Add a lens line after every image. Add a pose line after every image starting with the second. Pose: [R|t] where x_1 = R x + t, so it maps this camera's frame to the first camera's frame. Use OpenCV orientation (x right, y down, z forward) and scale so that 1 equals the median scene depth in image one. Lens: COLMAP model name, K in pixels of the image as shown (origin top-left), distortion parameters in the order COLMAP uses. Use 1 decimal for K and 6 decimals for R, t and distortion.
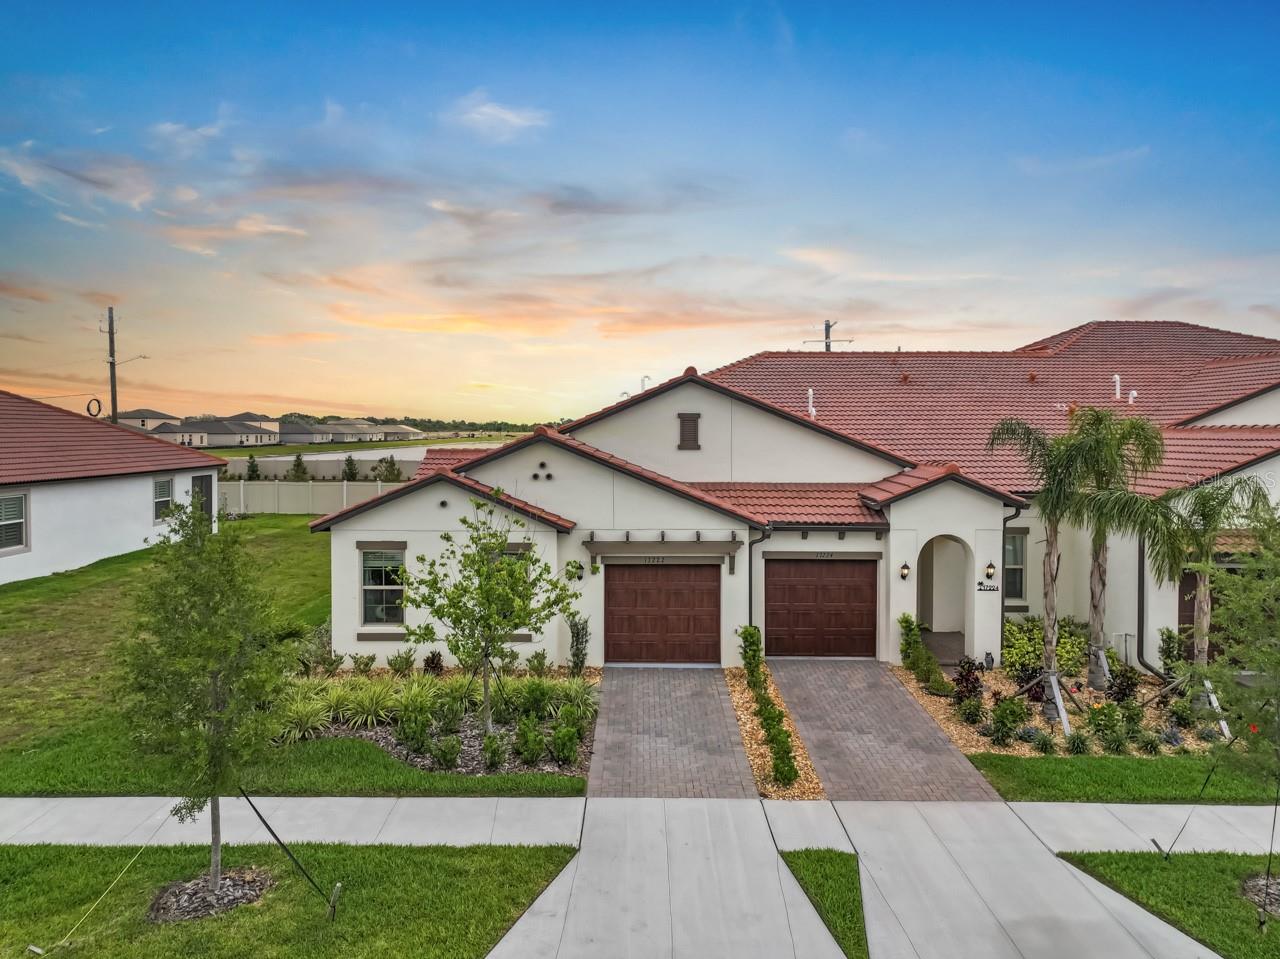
lens RADIAL K [[903.4, 0, 640.0], [0, 903.4, 479.5], [0, 0, 1]] dist [0.006482, -0.002369]
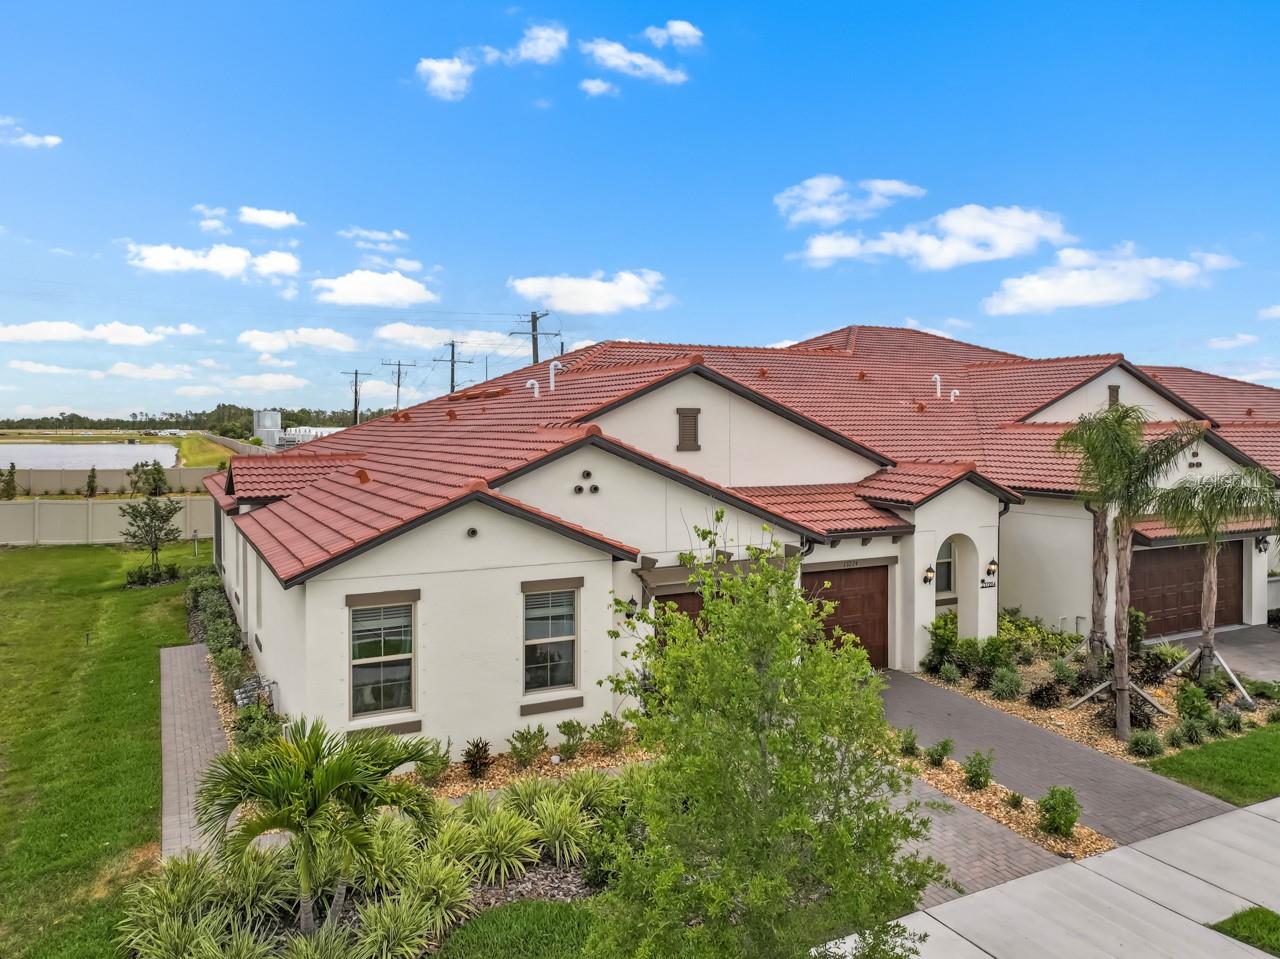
lens RADIAL K [[903.4, 0, 640.0], [0, 903.4, 479.5], [0, 0, 1]] dist [0.006482, -0.002369]
pose [[0.883767, -0.030503, 0.466933, -0.417372], [0.028231, 0.999531, 0.011862, -0.019069], [-0.467076, 0.002698, 0.884213, 0.294382]]
